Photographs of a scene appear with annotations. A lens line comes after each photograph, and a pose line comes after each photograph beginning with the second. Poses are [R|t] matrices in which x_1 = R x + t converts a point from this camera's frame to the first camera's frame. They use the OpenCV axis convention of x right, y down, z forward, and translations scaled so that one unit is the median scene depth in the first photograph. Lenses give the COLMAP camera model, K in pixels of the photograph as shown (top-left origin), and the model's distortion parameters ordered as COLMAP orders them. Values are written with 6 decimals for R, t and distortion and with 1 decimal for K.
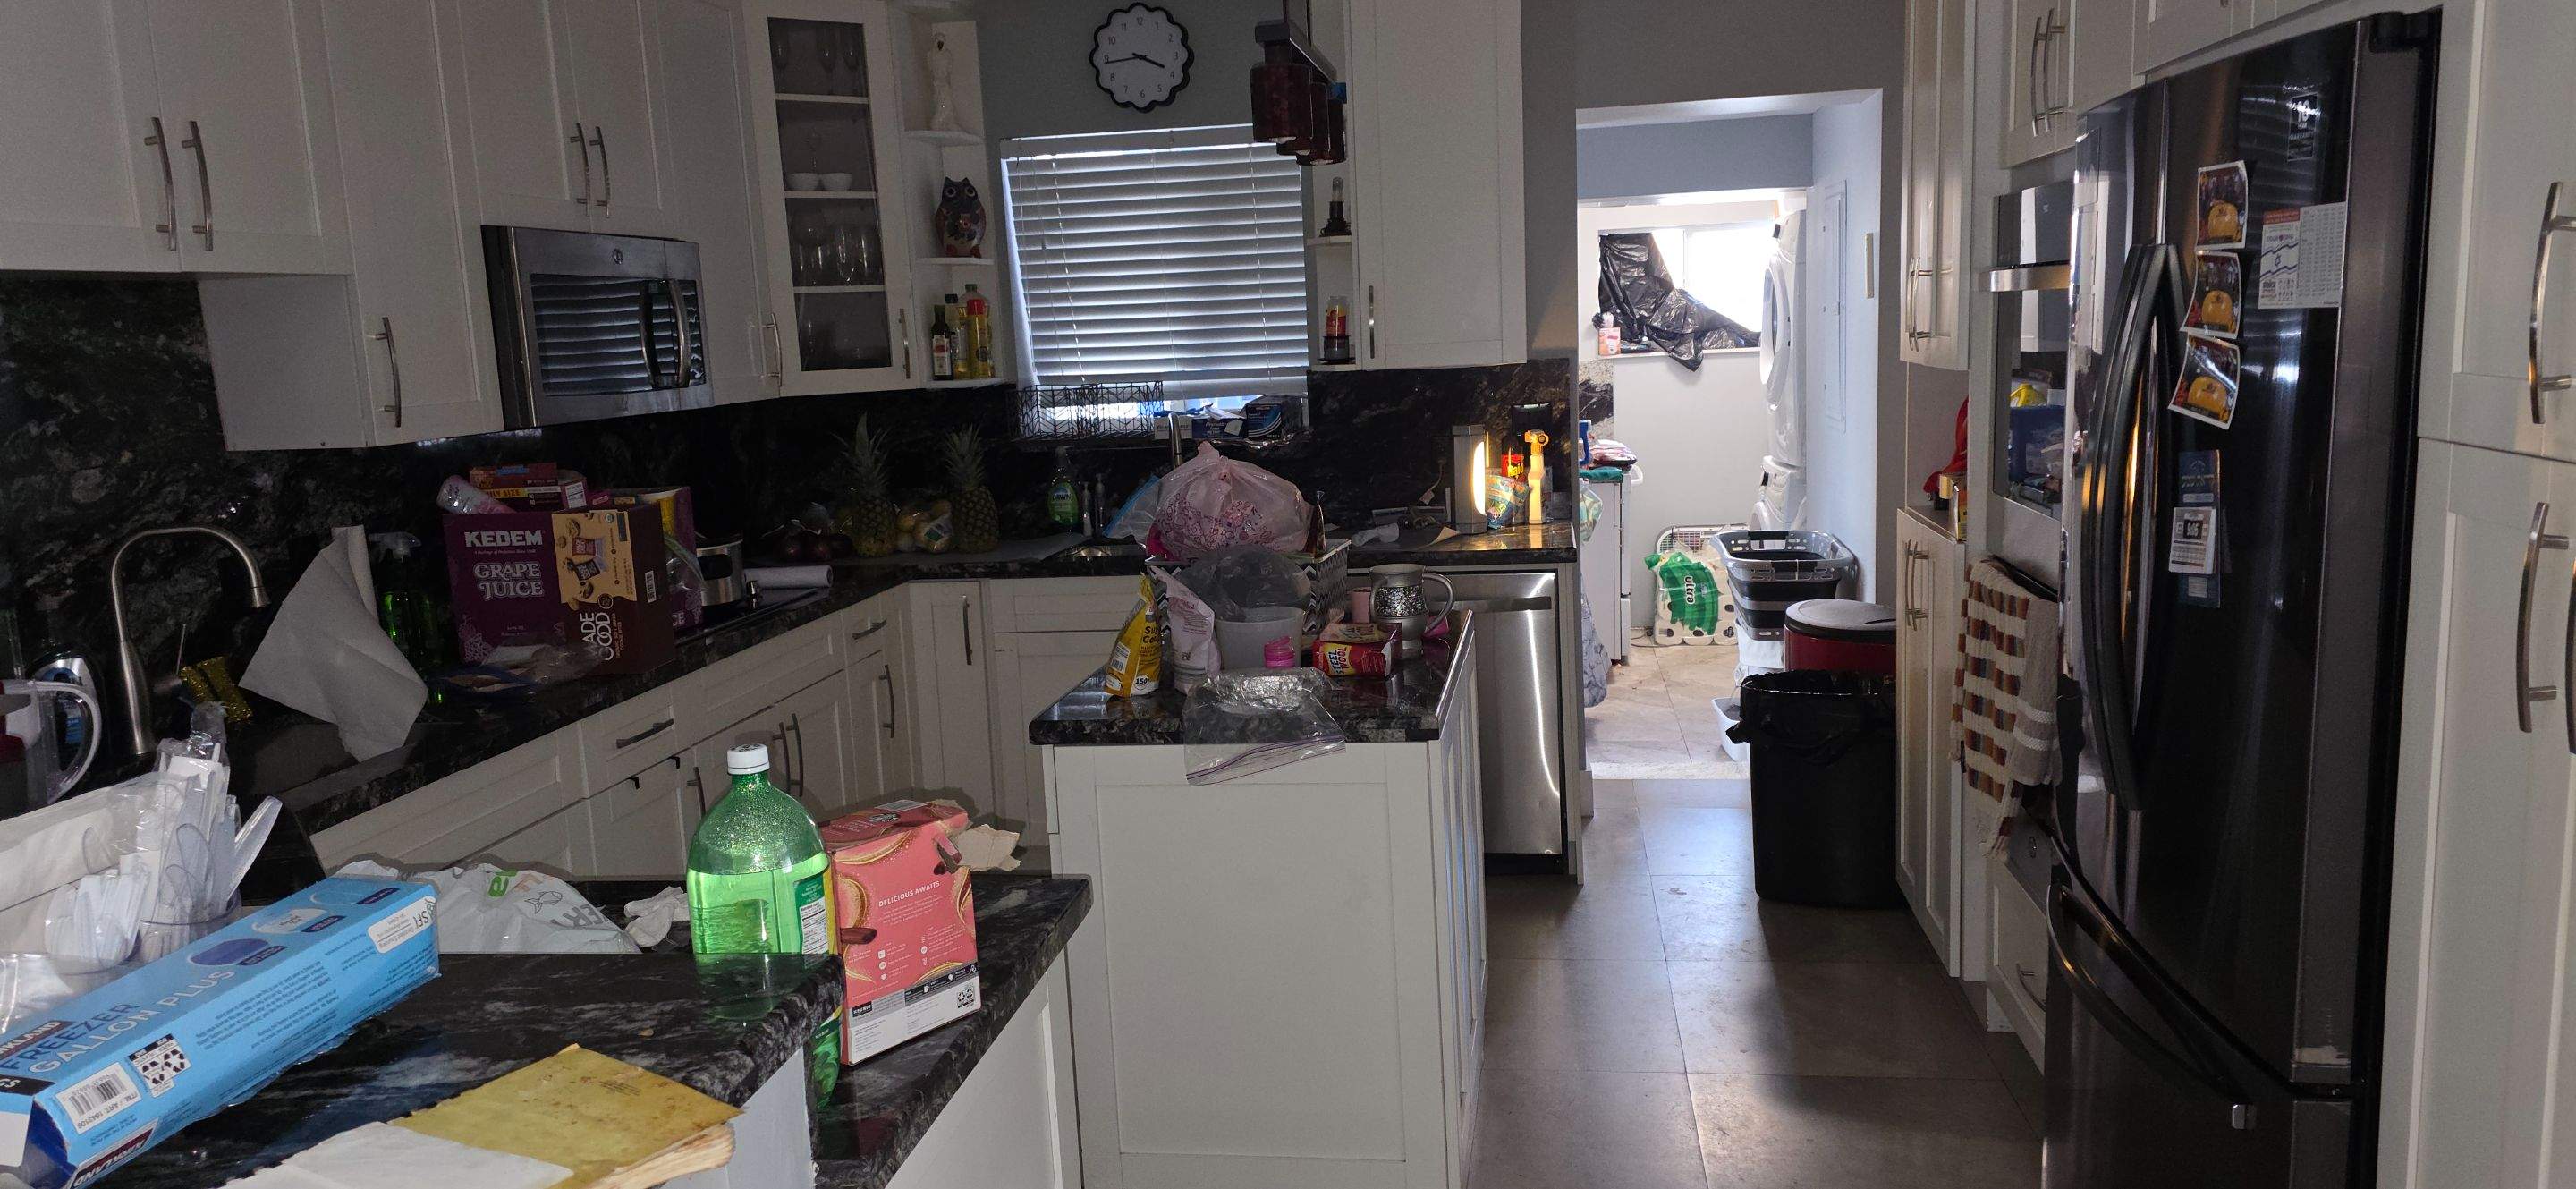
lens RADIAL K [[1698.8, 0, 1288.0], [0, 1698.8, 594.5], [0, 0, 1]] dist [0.075734, -0.083482]
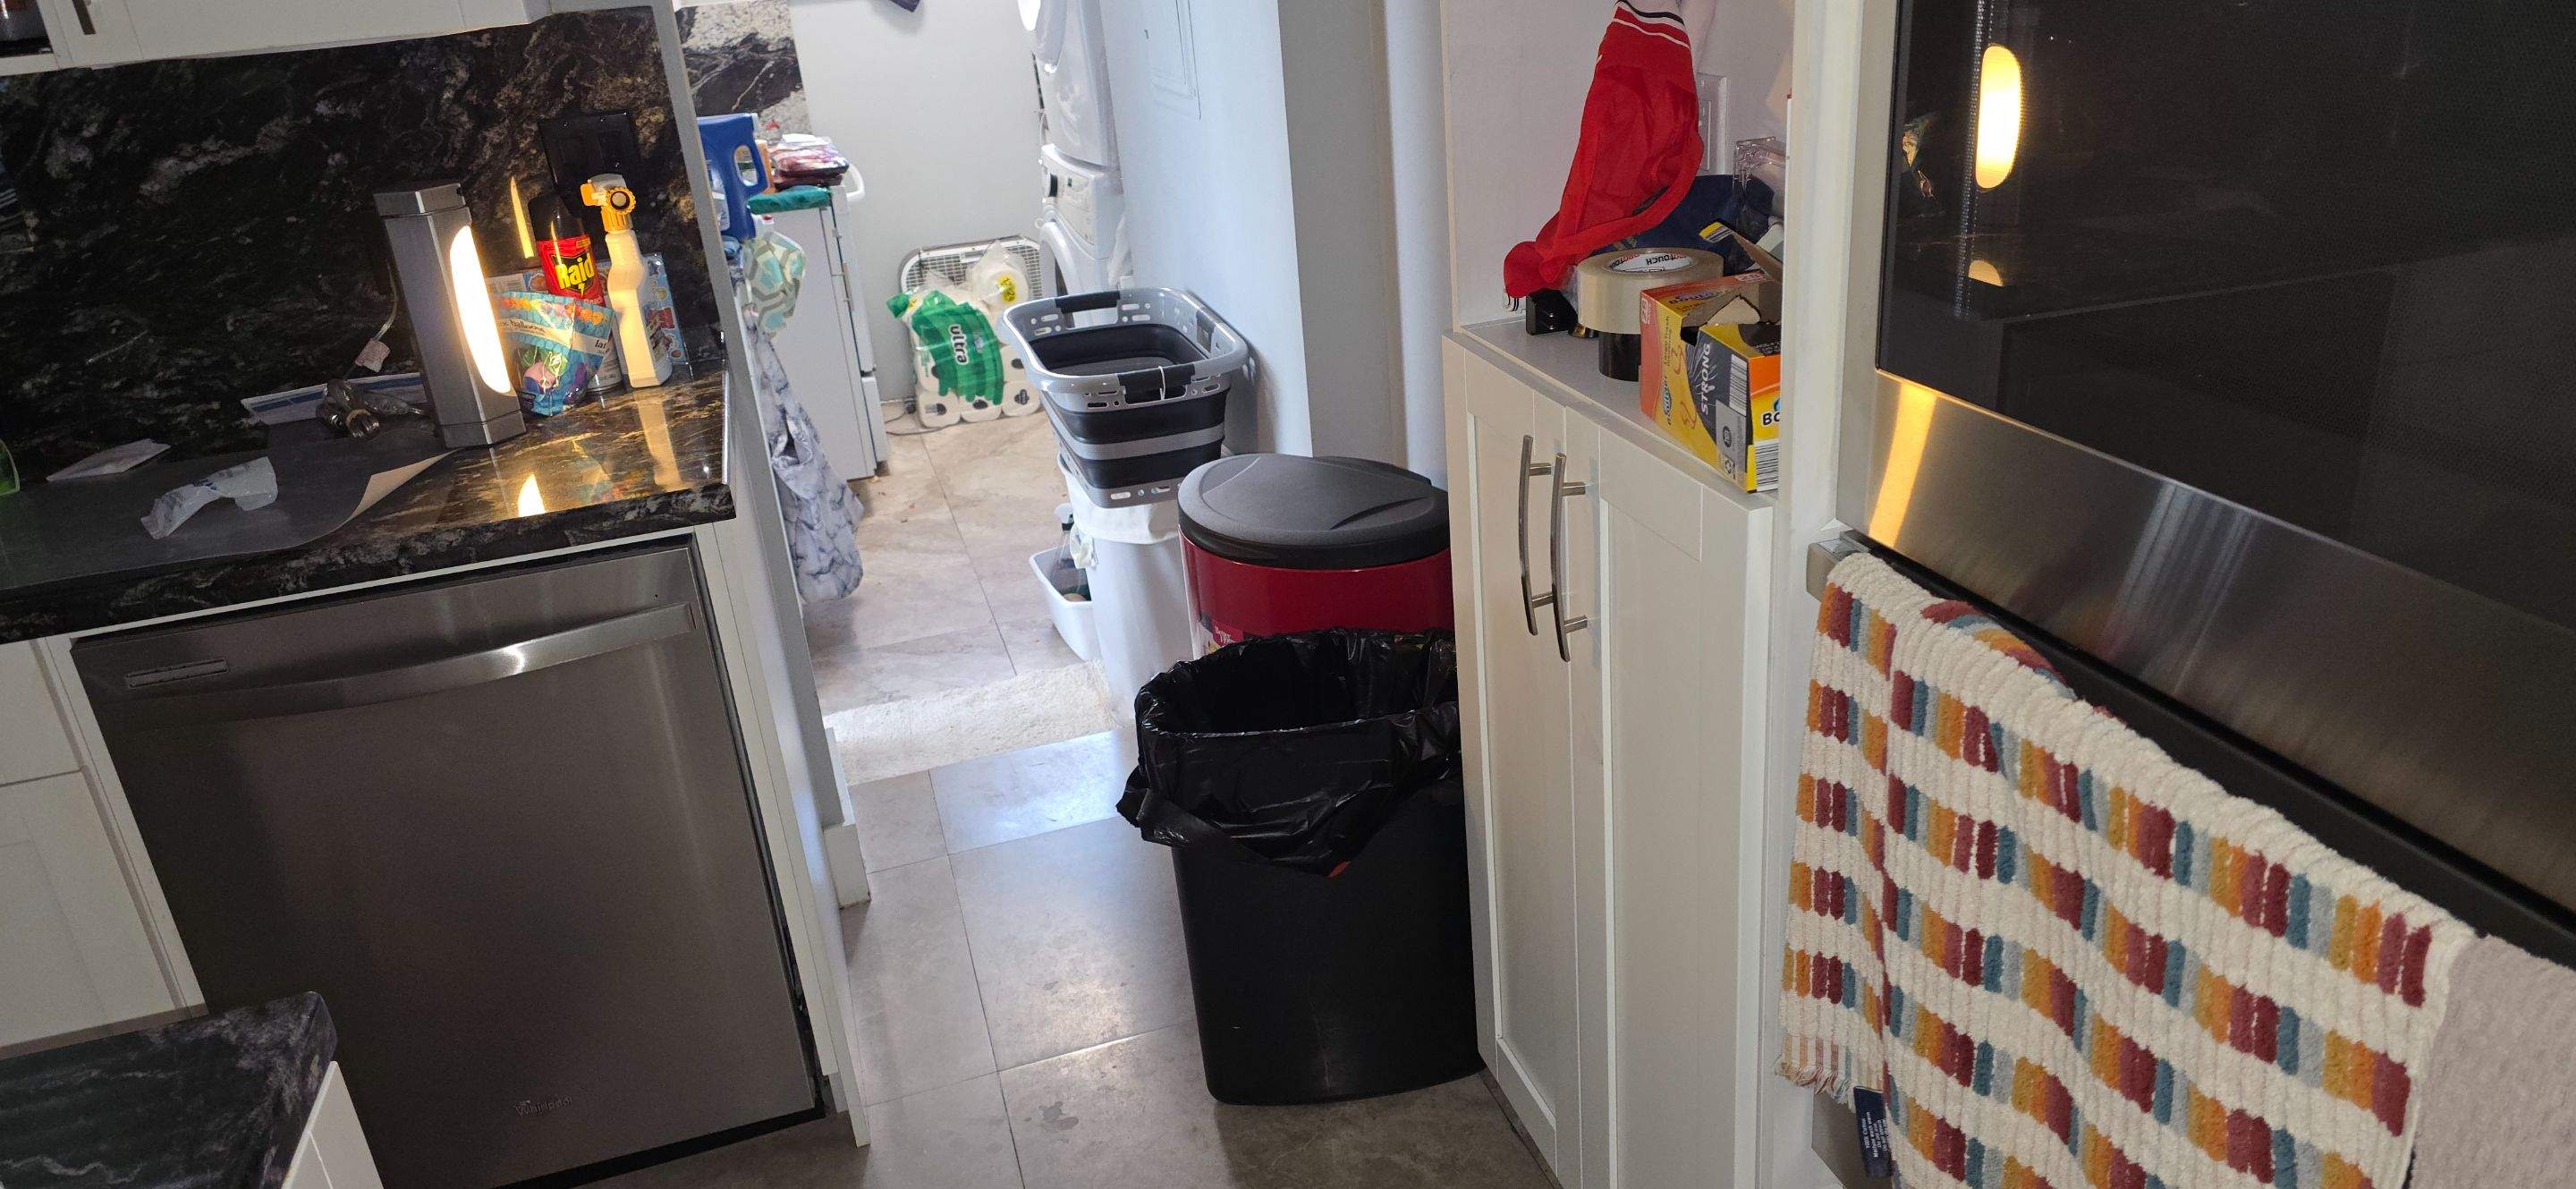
lens RADIAL K [[1698.8, 0, 1288.0], [0, 1698.8, 594.5], [0, 0, 1]] dist [0.075734, -0.083482]
pose [[0.902455, -0.189326, 0.386949, 0.069465], [0.108168, 0.969059, 0.221866, -0.044144], [-0.416982, -0.158369, 0.895012, 0.311023]]
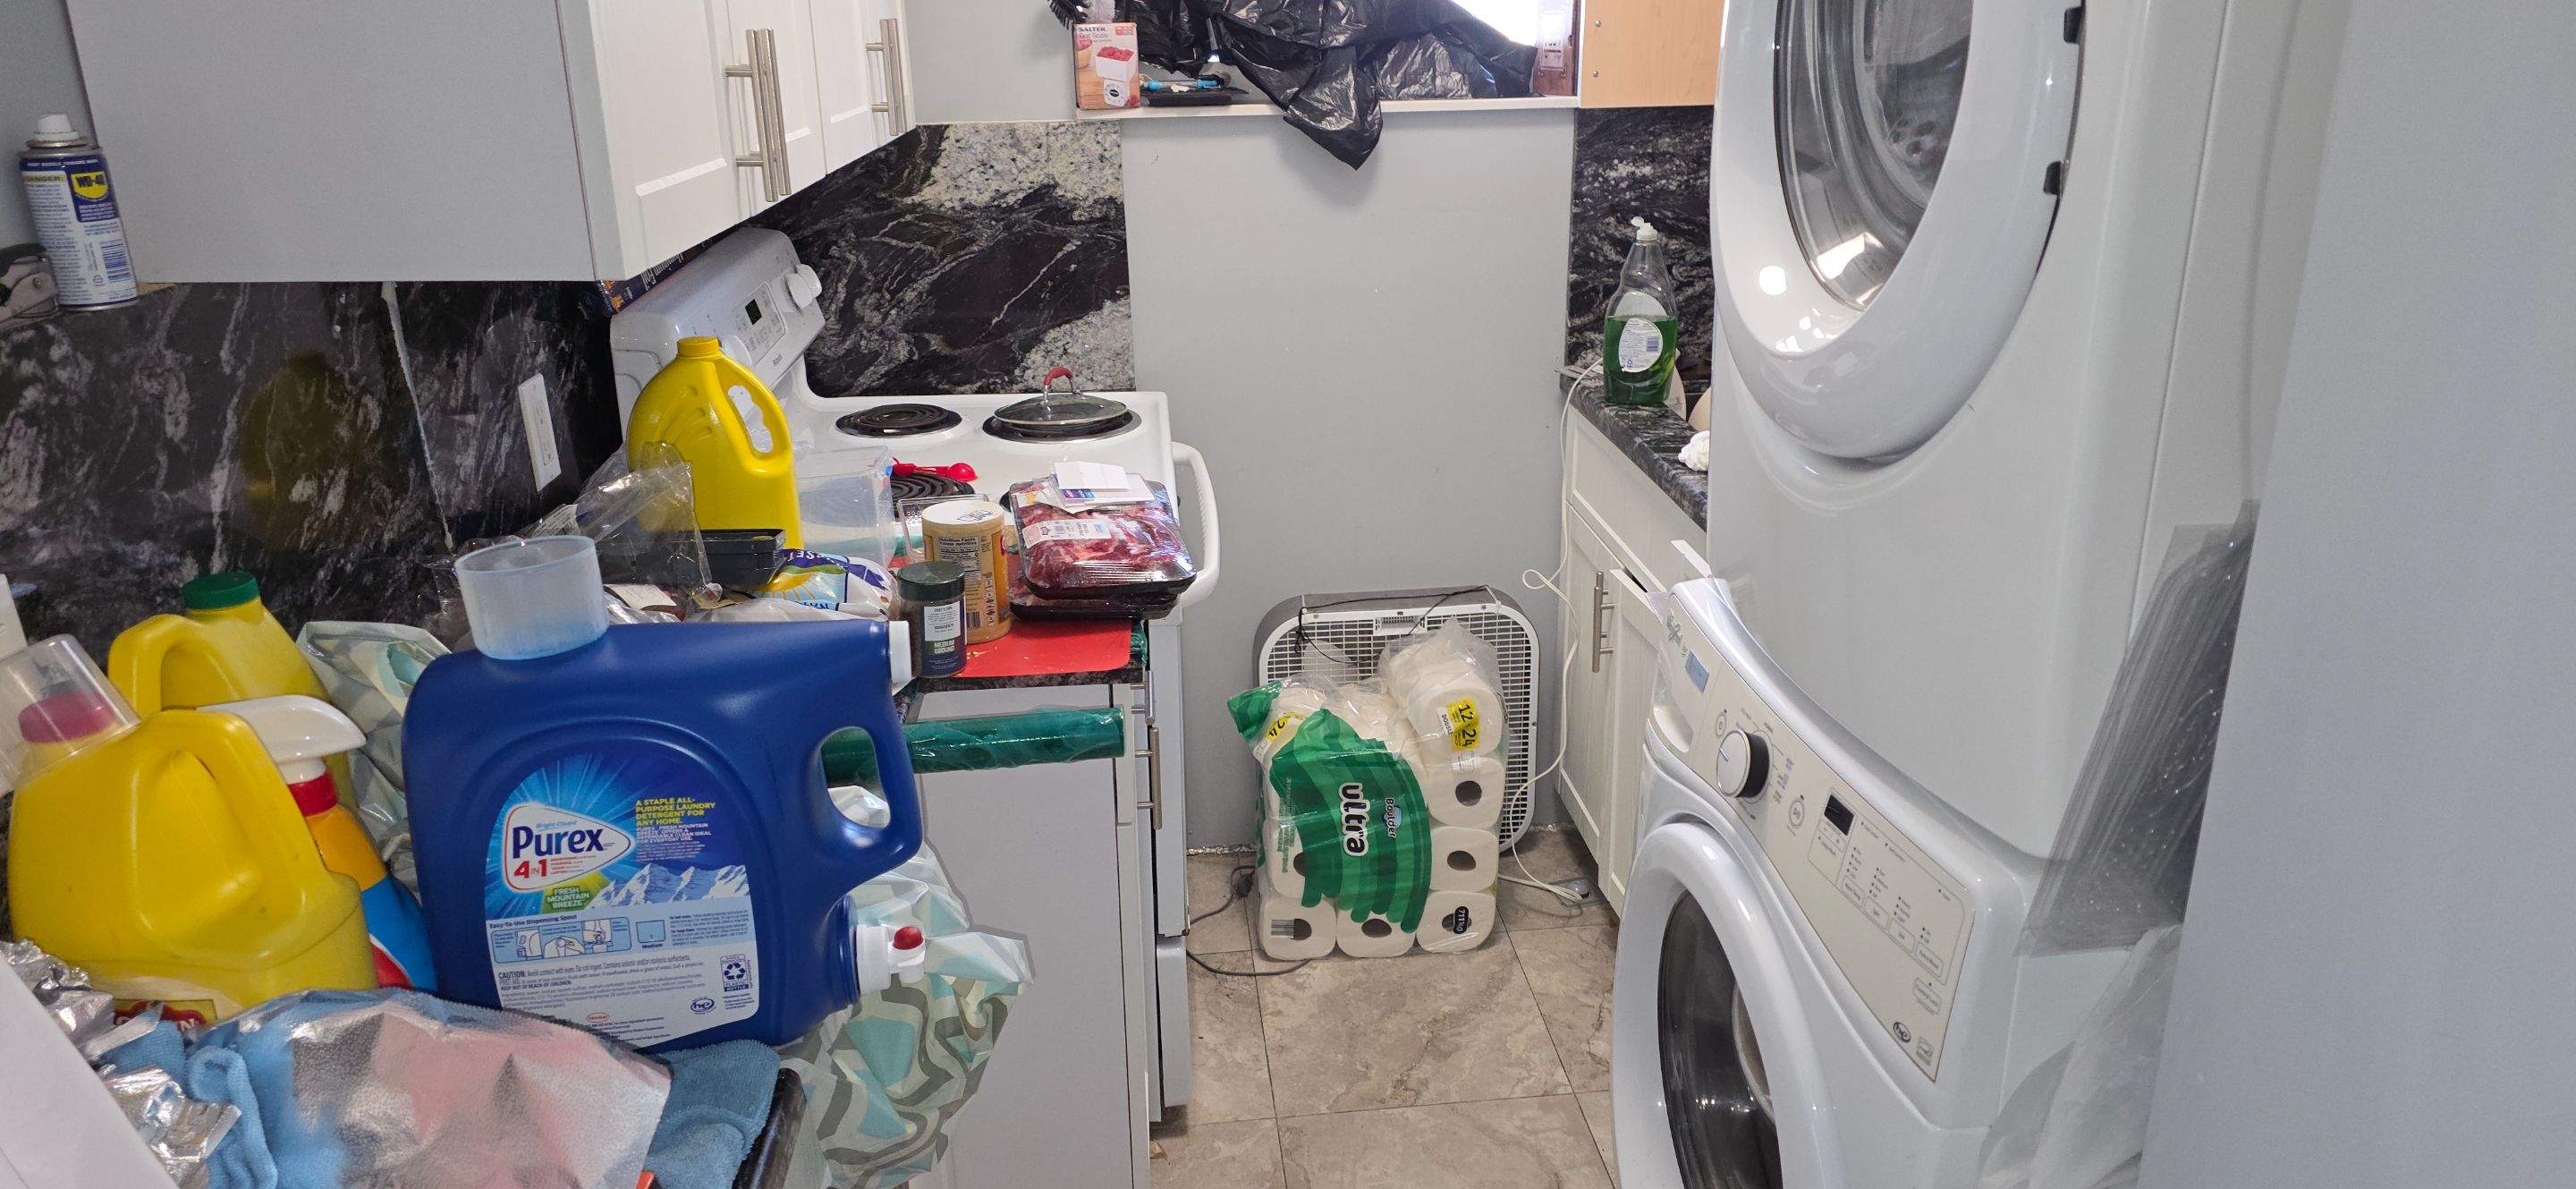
lens RADIAL K [[1670.4, 0, 1315.5], [0, 1670.4, 608.8], [0, 0, 1]] dist [0.111924, -0.219686]
pose [[0.965499, -0.057169, 0.254052, 0.144581], [0.008857, 0.982249, 0.187373, -0.110554], [-0.260255, -0.178659, 0.948867, 0.691211]]
